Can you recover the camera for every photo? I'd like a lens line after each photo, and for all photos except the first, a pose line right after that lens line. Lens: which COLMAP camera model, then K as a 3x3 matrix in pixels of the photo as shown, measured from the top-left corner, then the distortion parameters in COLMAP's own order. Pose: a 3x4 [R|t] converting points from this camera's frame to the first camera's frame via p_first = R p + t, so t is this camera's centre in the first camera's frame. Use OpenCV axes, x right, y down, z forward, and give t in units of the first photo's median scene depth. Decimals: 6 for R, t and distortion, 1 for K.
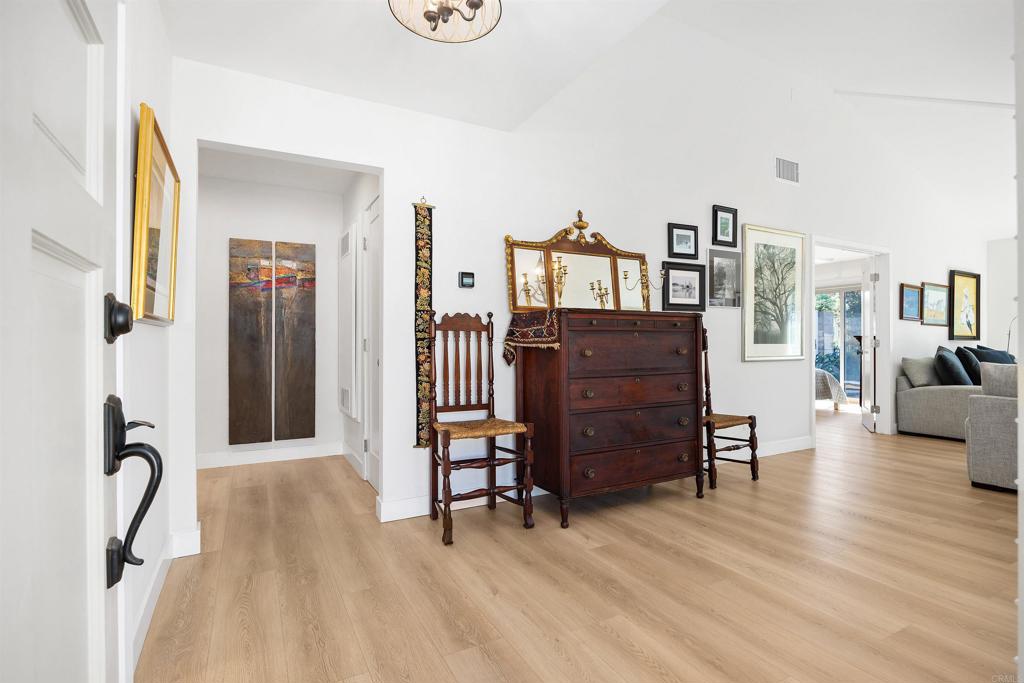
lens RADIAL K [[502.2, 0, 512.1], [0, 502.2, 341.8], [0, 0, 1]] dist [-0.003716, -0.000242]
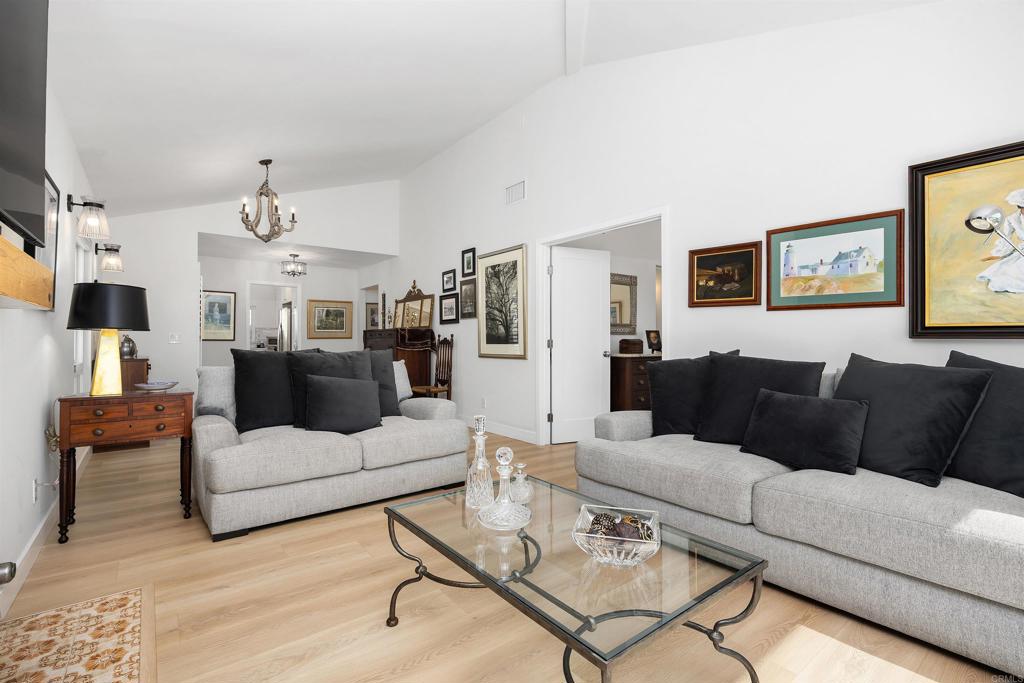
lens RADIAL K [[465.0, 0, 512.2], [0, 465.0, 340.7], [0, 0, 1]] dist [-0.002542, -0.000173]
pose [[0.162055, -0.001598, -0.986780, 1.700701], [0.005831, 0.999983, -0.000662, -0.003012], [0.986765, -0.005647, 0.162061, 0.869968]]
